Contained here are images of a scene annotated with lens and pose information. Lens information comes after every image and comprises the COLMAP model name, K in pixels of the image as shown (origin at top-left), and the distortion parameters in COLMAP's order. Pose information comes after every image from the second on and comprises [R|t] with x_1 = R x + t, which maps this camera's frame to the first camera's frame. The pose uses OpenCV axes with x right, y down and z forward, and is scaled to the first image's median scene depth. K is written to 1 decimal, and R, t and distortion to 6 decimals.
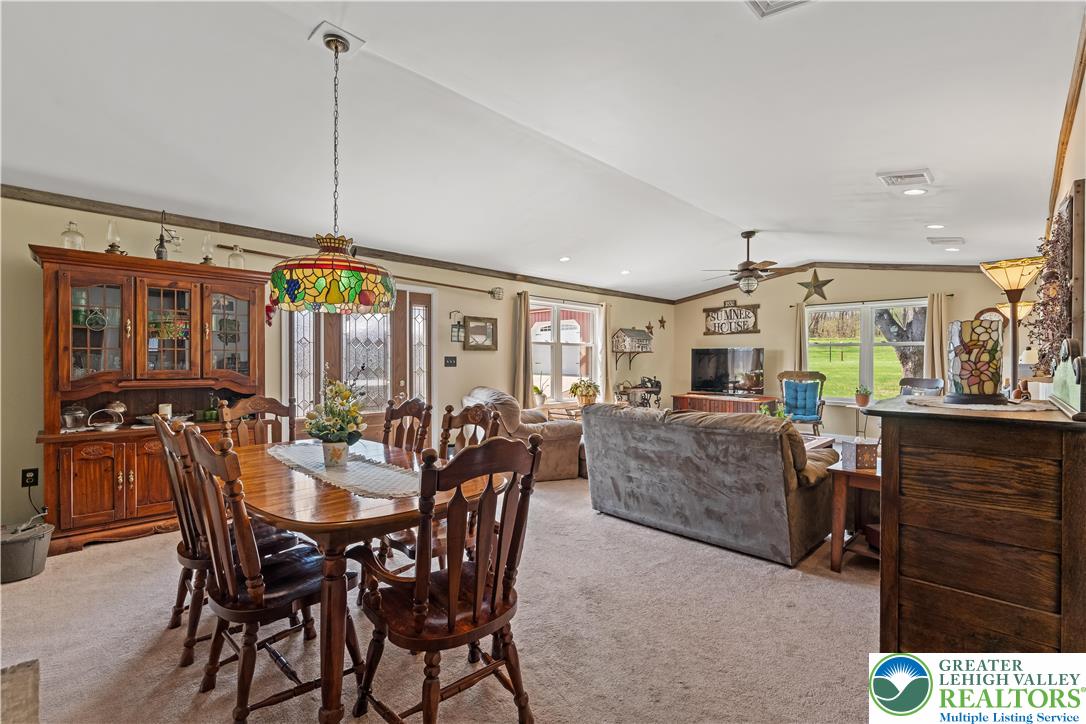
lens RADIAL K [[490.3, 0, 547.1], [0, 490.3, 360.6], [0, 0, 1]] dist [-0.010794, 0.002078]
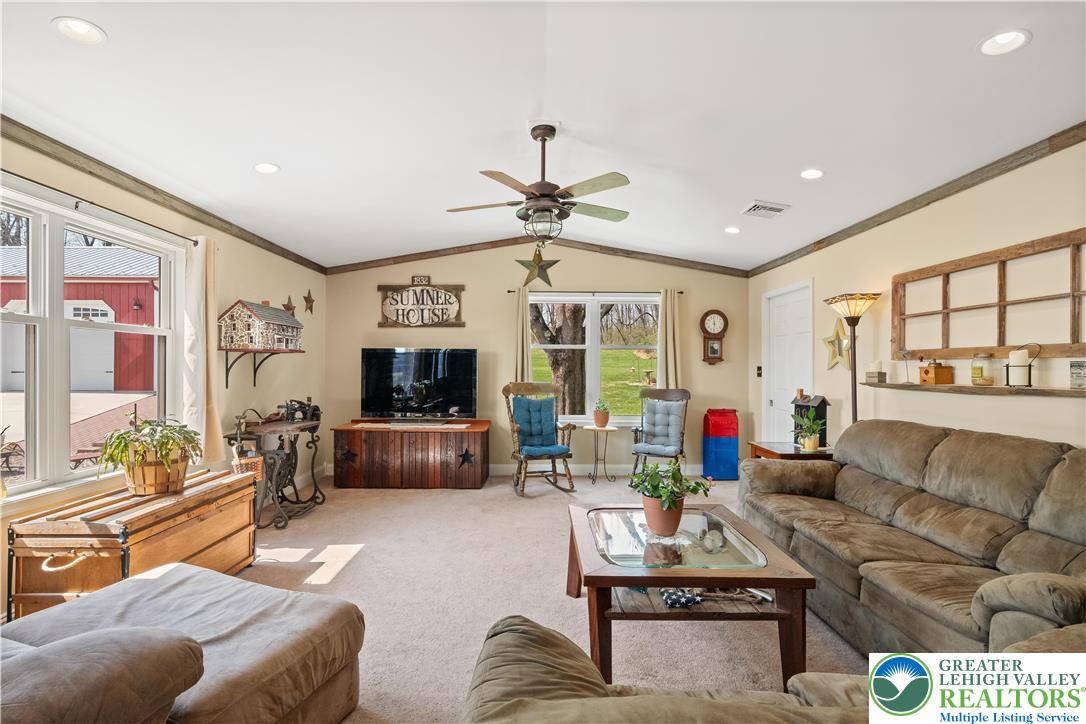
lens RADIAL K [[490.3, 0, 532.8], [0, 490.3, 364.6], [0, 0, 1]] dist [-0.010794, 0.002078]
pose [[0.705274, 0.002233, 0.708931, 0.015988], [0.001177, 0.999990, -0.004320, -0.001116], [-0.708934, 0.003881, 0.705264, 0.483035]]
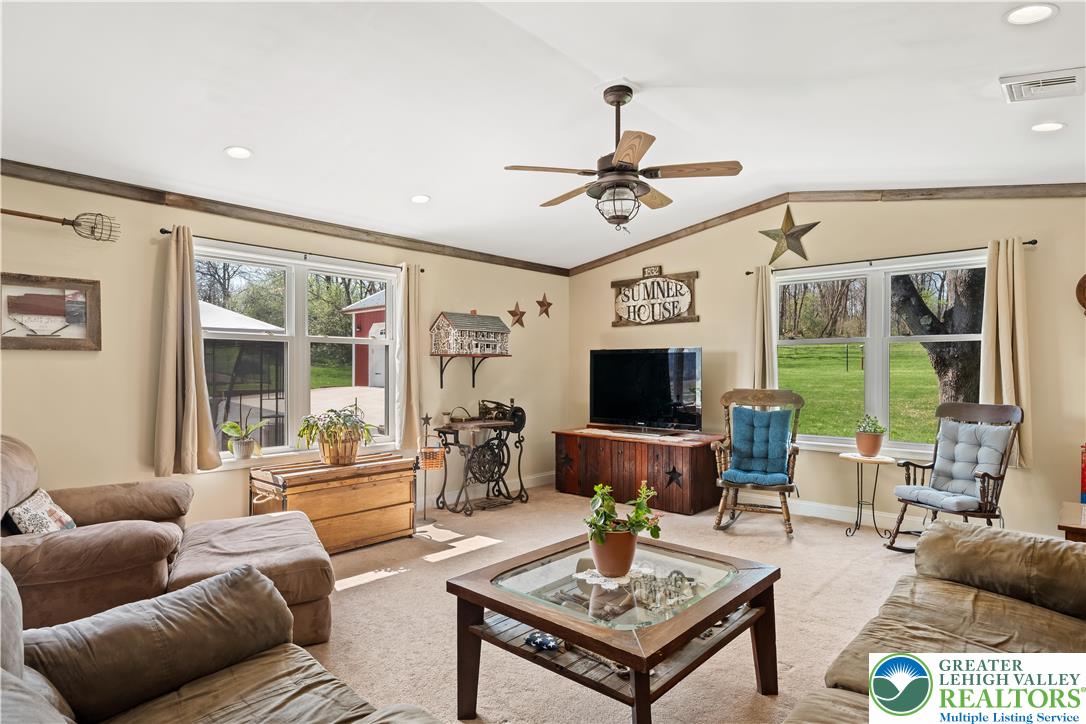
lens RADIAL K [[595.4, 0, 557.6], [0, 595.4, 369.2], [0, 0, 1]] dist [-0.006532, 0.001785]
pose [[0.998038, -0.003000, 0.062537, 0.243795], [0.003137, 0.999993, -0.002085, -0.000190], [-0.062531, 0.002277, 0.998040, 0.341753]]
